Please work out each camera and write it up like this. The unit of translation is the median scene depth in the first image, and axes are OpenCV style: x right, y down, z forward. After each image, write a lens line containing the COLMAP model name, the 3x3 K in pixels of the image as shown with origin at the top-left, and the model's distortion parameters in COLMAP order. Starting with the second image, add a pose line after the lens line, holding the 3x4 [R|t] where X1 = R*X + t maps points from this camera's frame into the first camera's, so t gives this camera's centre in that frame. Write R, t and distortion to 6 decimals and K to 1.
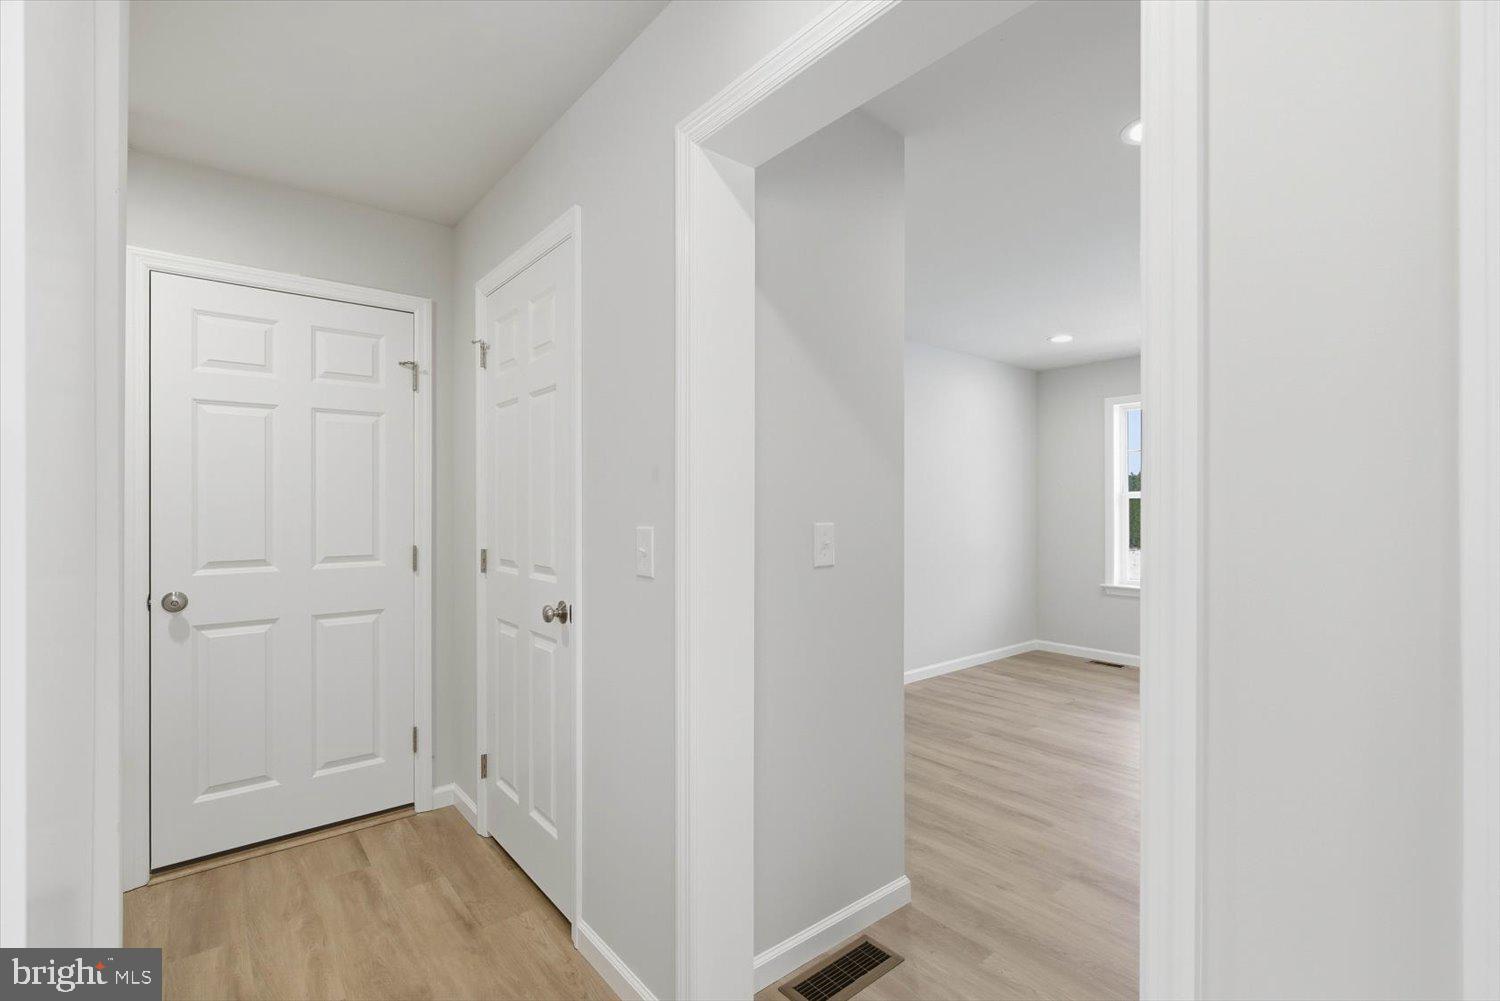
lens RADIAL K [[682.8, 0, 752.2], [0, 682.8, 504.4], [0, 0, 1]] dist [0.001109, -0.000328]
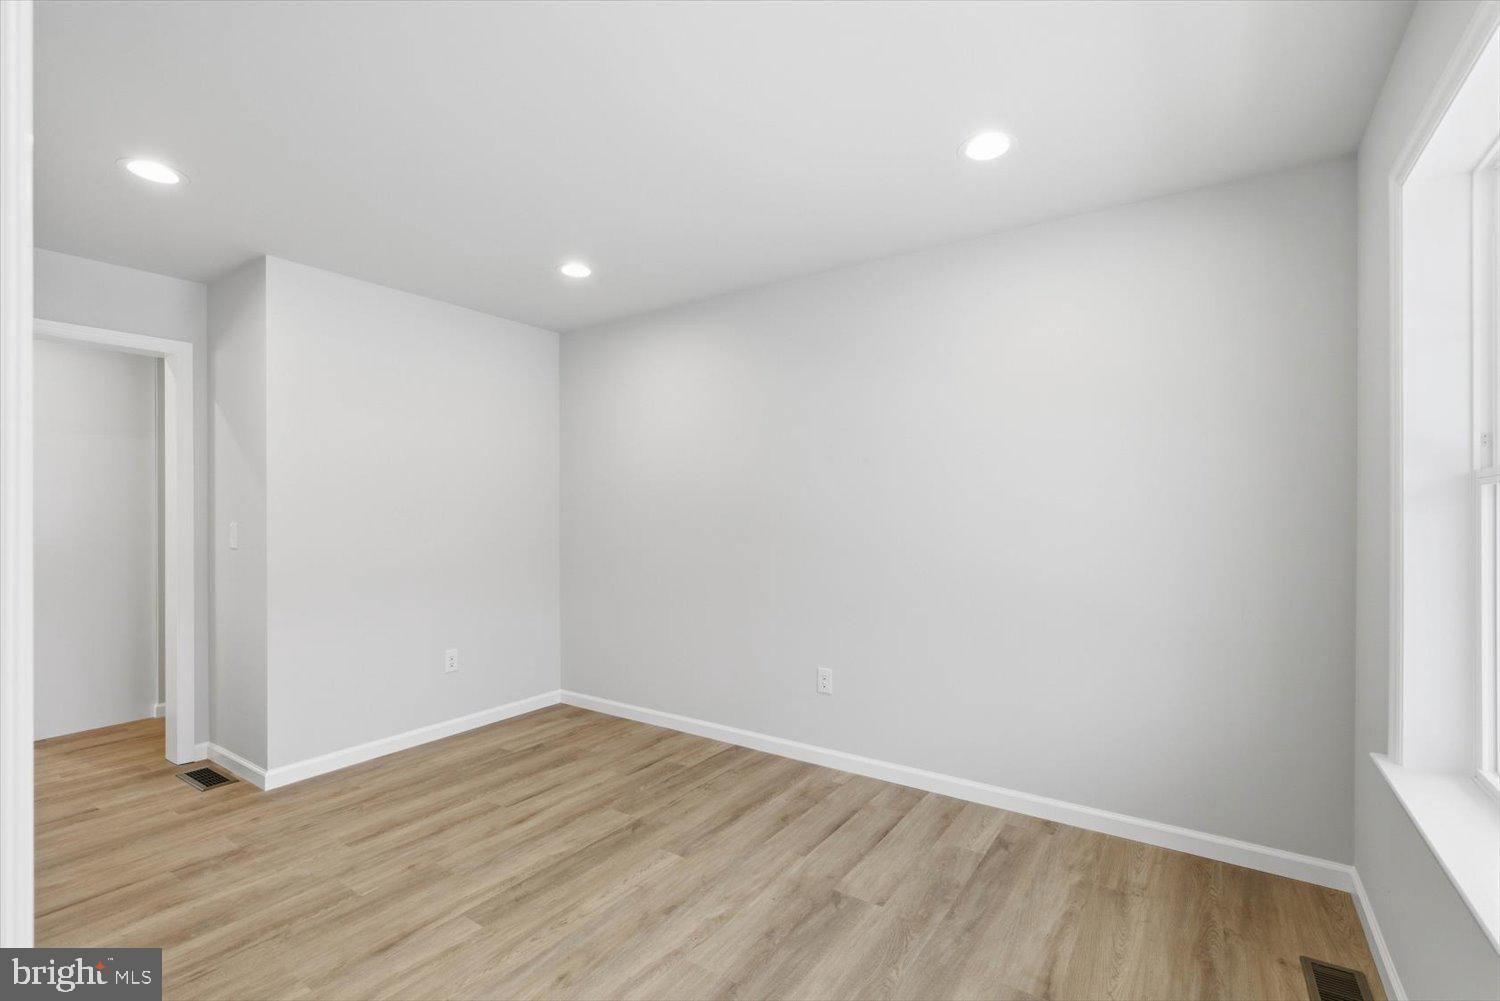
lens RADIAL K [[682.8, 0, 752.2], [0, 682.8, 510.2], [0, 0, 1]] dist [0.001109, -0.000328]
pose [[0.265486, -0.010166, -0.964061, 0.865259], [0.003974, 0.999947, -0.009450, 0.009253], [0.964106, -0.001323, 0.265513, 0.740072]]
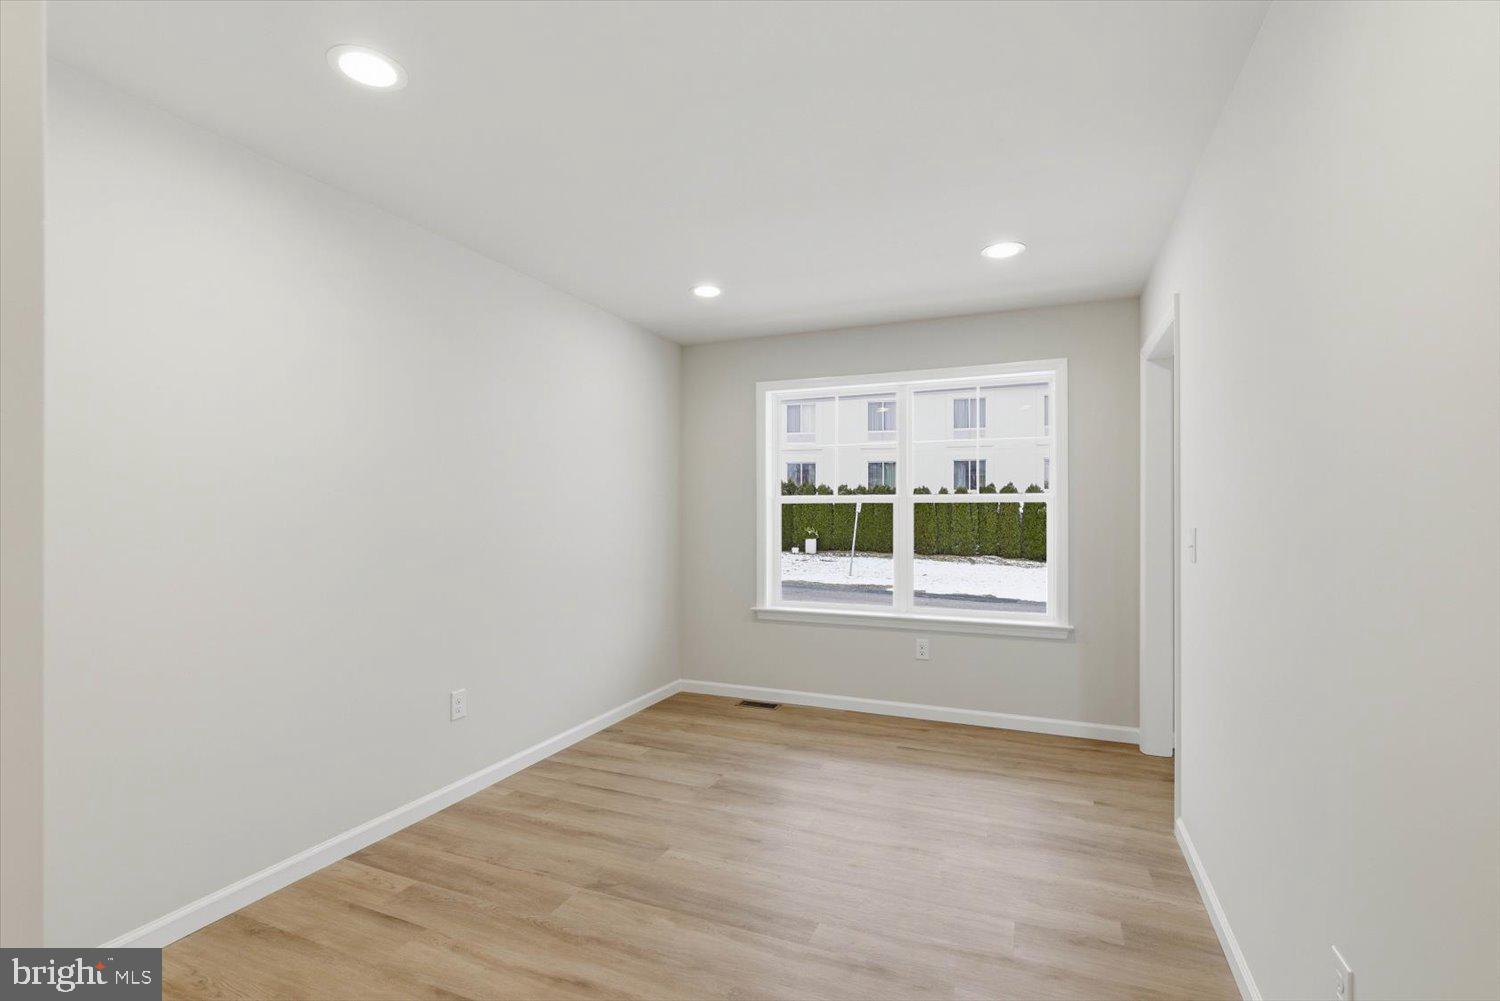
lens RADIAL K [[682.8, 0, 759.0], [0, 682.8, 501.3], [0, 0, 1]] dist [0.001109, -0.000328]
pose [[0.883343, 0.005075, 0.468700, 0.150039], [-0.000759, 0.999956, -0.009397, -0.004711], [-0.468727, 0.007945, 0.883307, 0.306090]]
